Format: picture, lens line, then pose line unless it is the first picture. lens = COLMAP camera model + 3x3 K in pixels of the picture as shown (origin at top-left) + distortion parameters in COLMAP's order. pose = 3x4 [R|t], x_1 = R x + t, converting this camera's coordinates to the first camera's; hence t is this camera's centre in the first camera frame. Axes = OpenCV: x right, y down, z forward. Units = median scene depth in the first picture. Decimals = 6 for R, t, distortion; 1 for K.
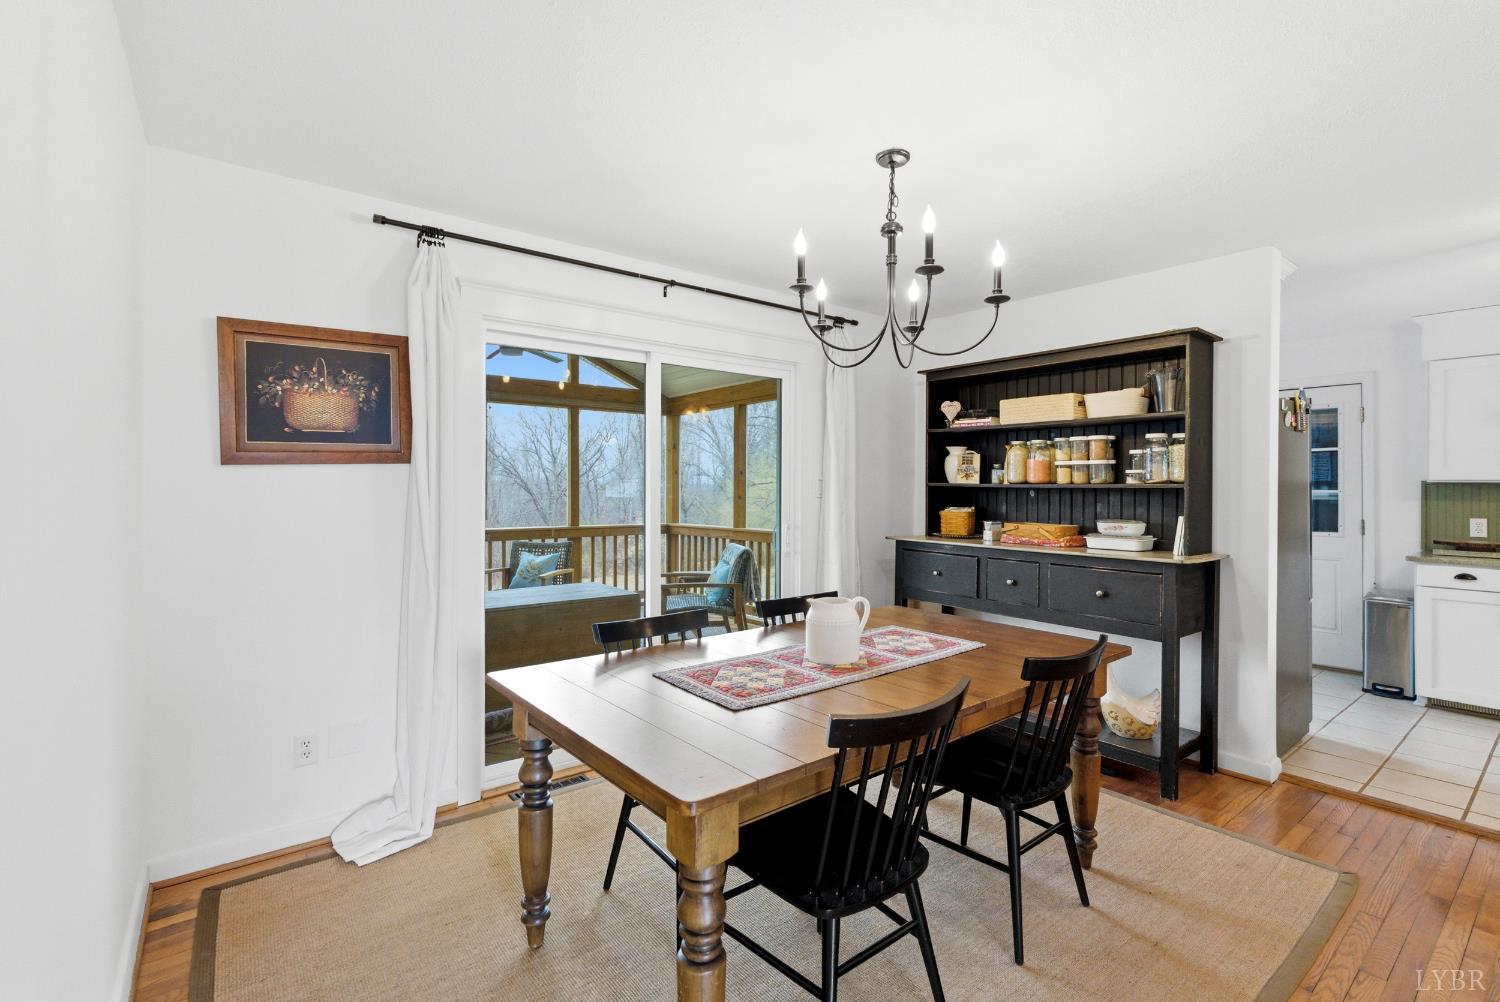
lens RADIAL K [[685.6, 0, 748.7], [0, 685.6, 491.9], [0, 0, 1]] dist [-0.002573, -0.000310]
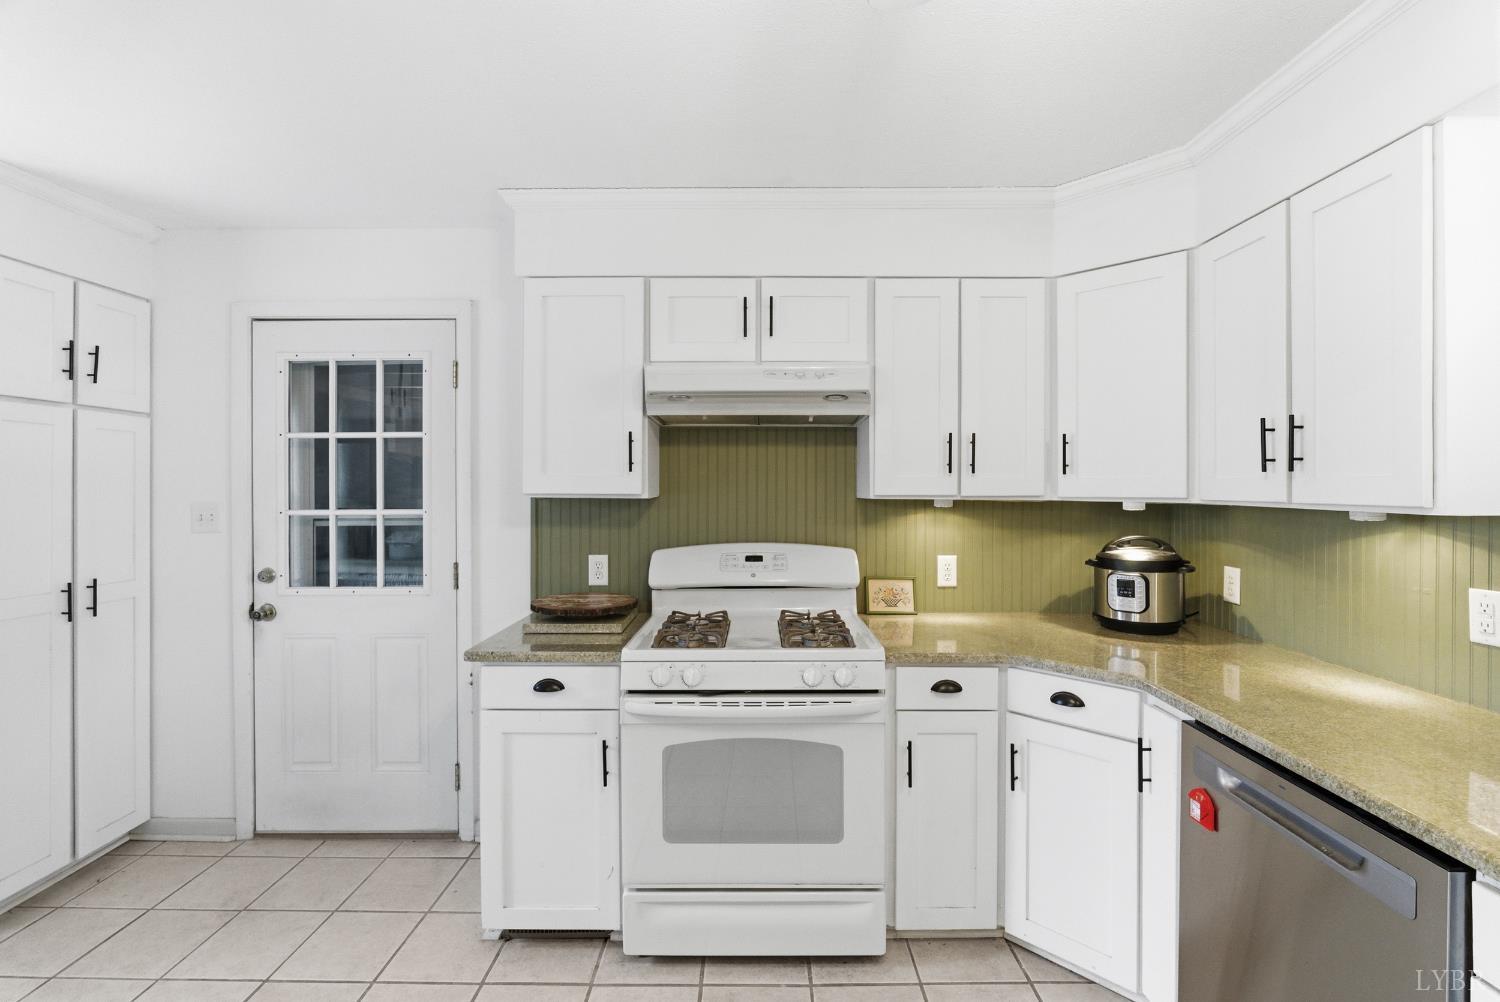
lens RADIAL K [[670.5, 0, 751.1], [0, 670.5, 486.4], [0, 0, 1]] dist [-0.008218, 0.000229]
pose [[0.628952, -0.006631, 0.777416, 0.748573], [0.006250, 0.999974, 0.003473, -0.025745], [-0.777419, 0.002674, 0.628978, 0.560835]]
